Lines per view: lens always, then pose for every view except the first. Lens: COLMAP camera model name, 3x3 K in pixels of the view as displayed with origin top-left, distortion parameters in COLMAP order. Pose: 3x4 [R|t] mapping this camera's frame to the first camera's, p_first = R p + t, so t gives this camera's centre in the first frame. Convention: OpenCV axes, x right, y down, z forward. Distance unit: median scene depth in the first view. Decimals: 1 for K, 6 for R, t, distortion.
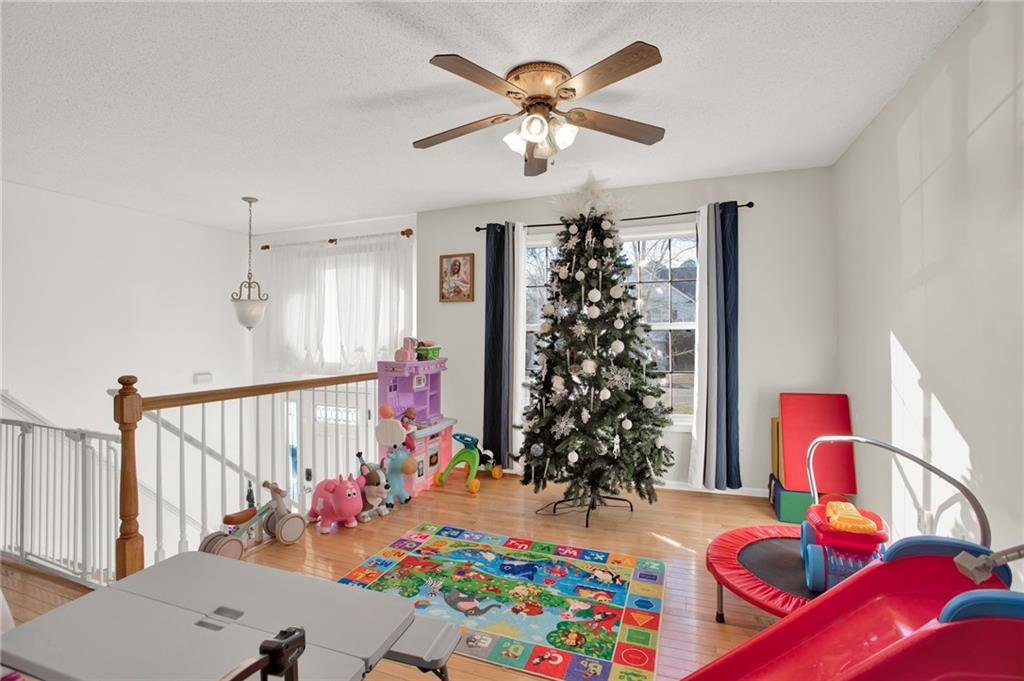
lens RADIAL K [[460.8, 0, 511.1], [0, 460.8, 338.5], [0, 0, 1]] dist [-0.057609, 0.000812]
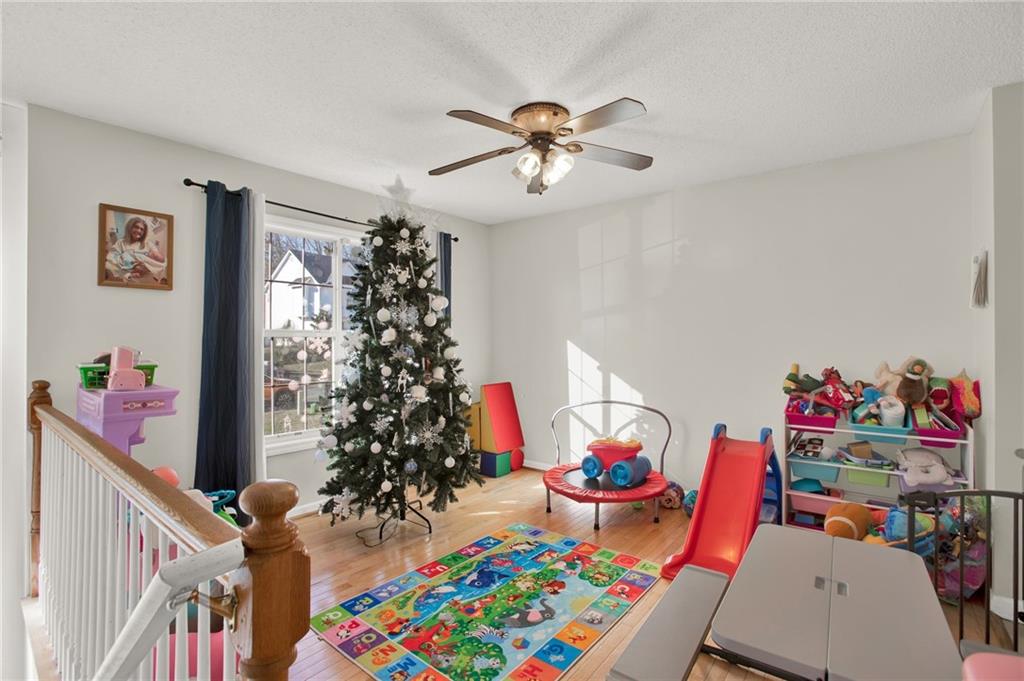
lens RADIAL K [[460.8, 0, 507.9], [0, 460.8, 336.0], [0, 0, 1]] dist [-0.057609, 0.000812]
pose [[0.329492, 0.010358, 0.944102, -0.863399], [0.004831, 0.999908, -0.012656, -0.010499], [-0.944146, 0.008731, 0.329412, 0.589730]]
